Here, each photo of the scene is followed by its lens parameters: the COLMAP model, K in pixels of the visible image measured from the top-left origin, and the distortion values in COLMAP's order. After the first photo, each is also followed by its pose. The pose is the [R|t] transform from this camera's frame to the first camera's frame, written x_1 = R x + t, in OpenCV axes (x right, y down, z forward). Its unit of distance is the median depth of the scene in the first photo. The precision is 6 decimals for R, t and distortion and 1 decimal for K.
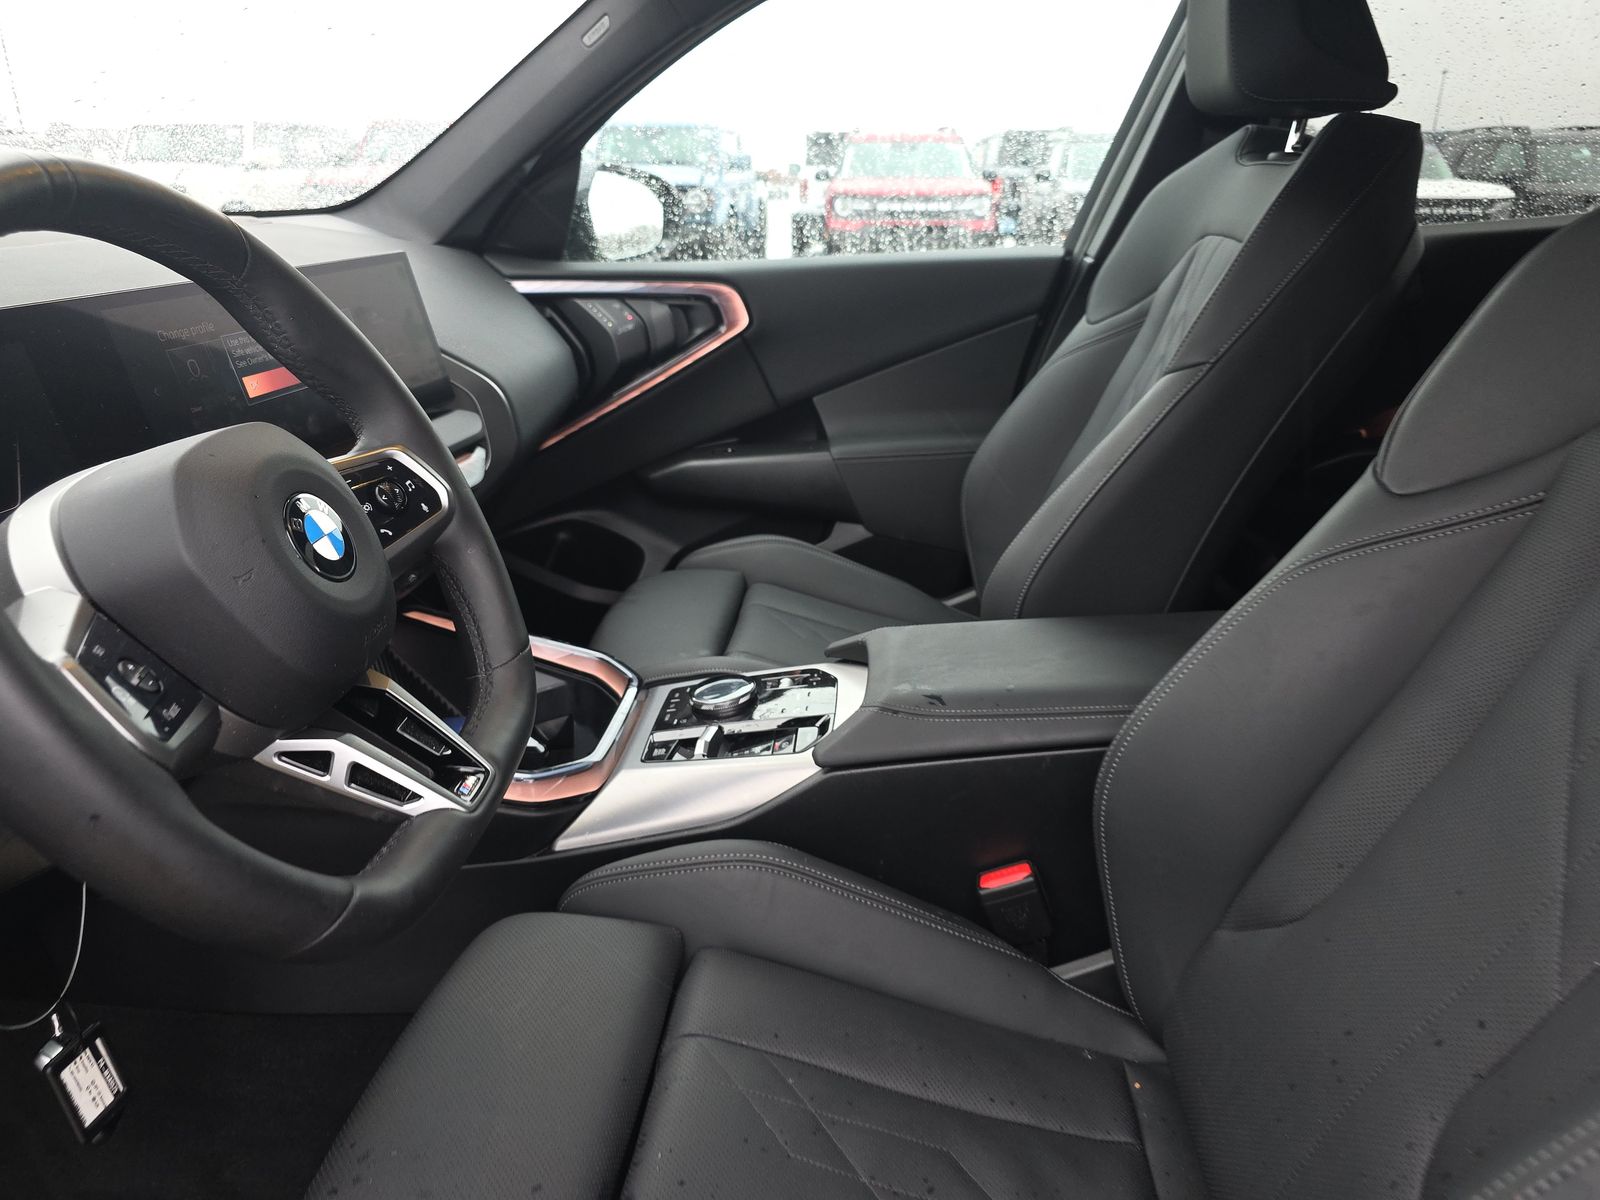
lens RADIAL K [[1077.3, 0, 802.0], [0, 1077.3, 600.9], [0, 0, 1]] dist [0.031632, -0.028513]
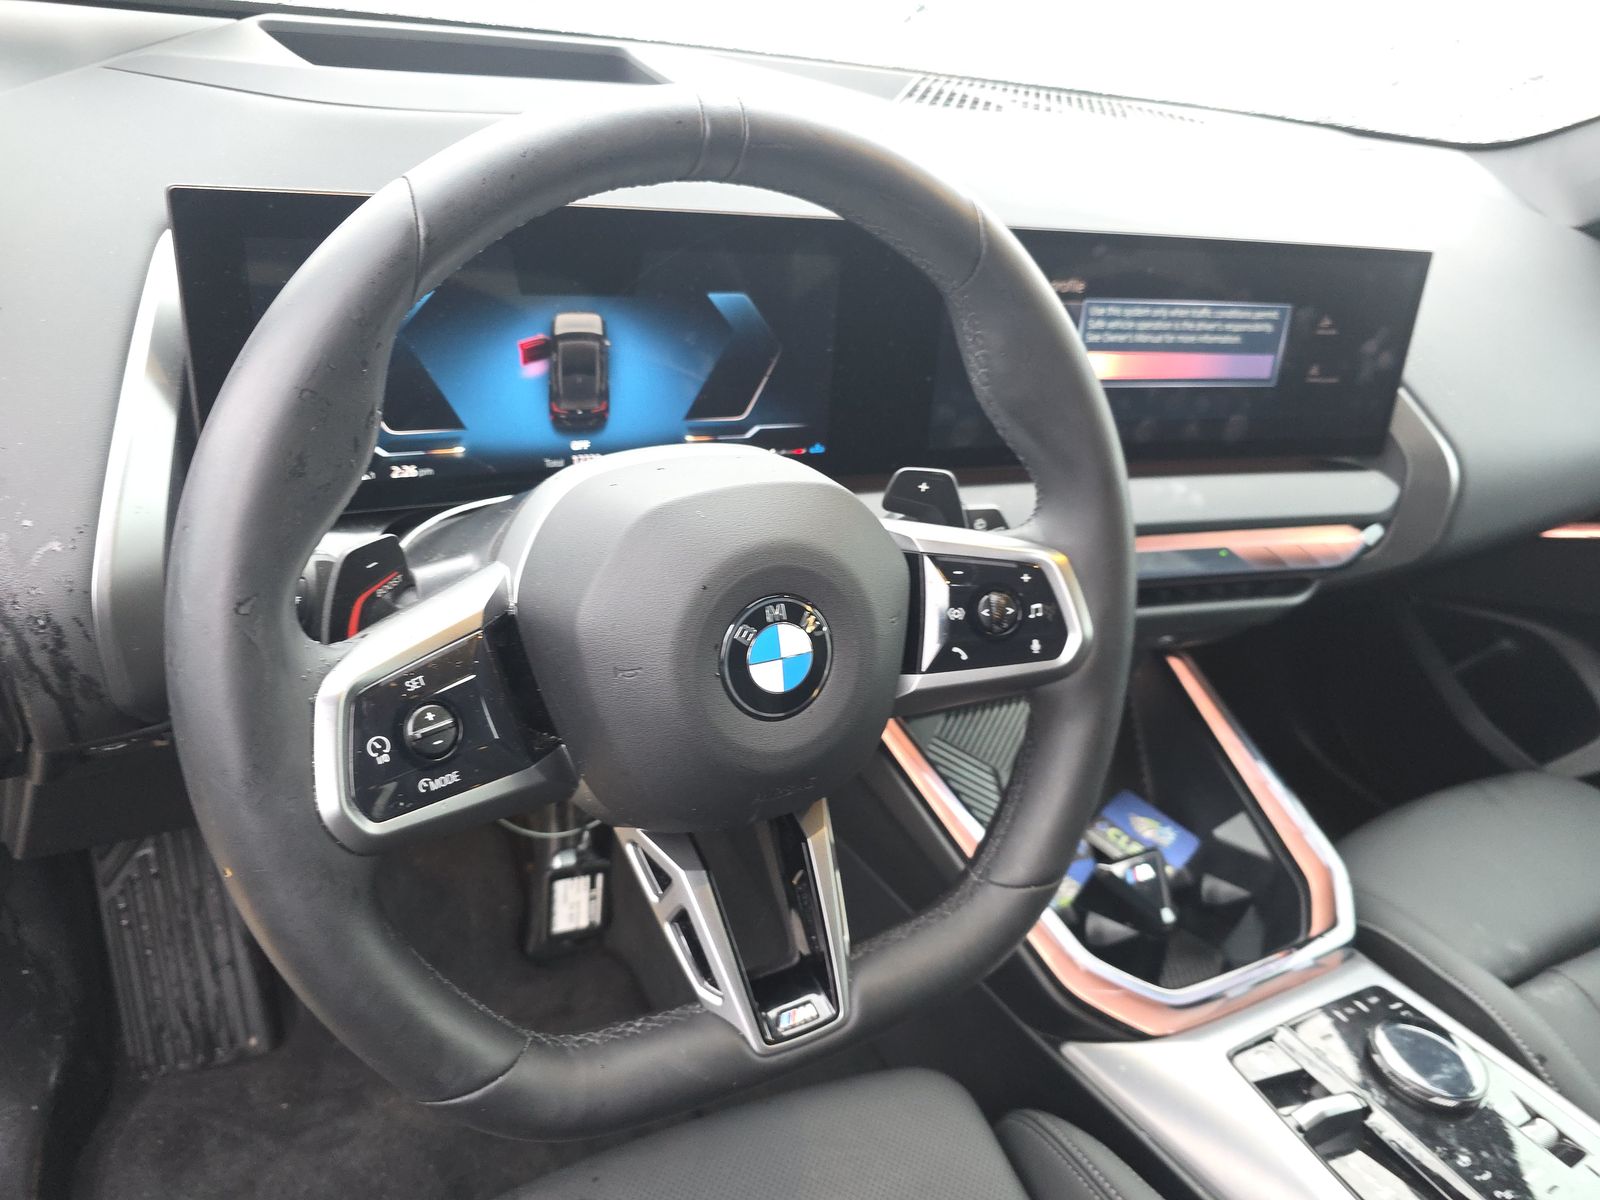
lens RADIAL K [[1077.3, 0, 791.4], [0, 1077.3, 595.6], [0, 0, 1]] dist [0.031632, -0.028513]
pose [[0.510700, 0.526942, -0.679351, 0.016279], [-0.450787, 0.836957, 0.310312, -0.111296], [0.732104, 0.147766, 0.664972, 0.167596]]
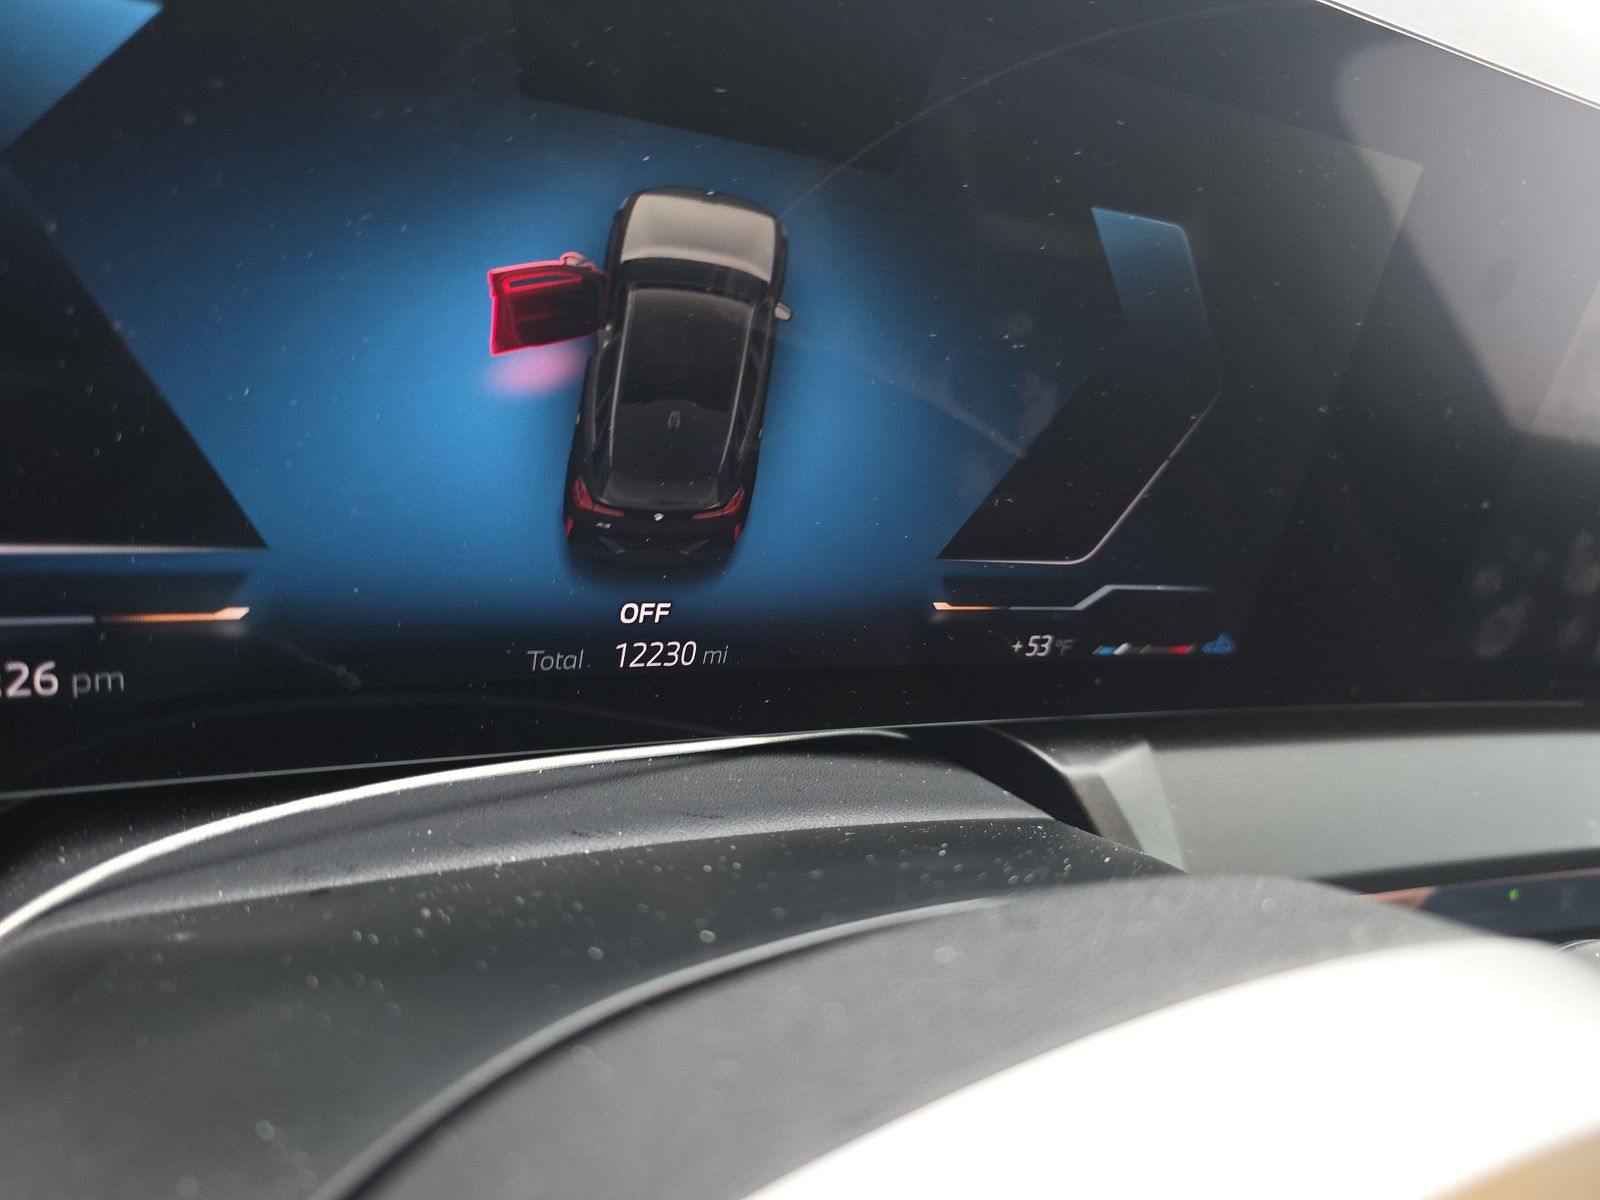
lens RADIAL K [[1077.3, 0, 788.5], [0, 1077.3, 612.2], [0, 0, 1]] dist [0.031632, -0.028513]
pose [[0.443071, 0.619634, -0.647874, -0.212198], [-0.567372, 0.753350, 0.332496, -0.056704], [0.694102, 0.220266, 0.685351, 0.280701]]
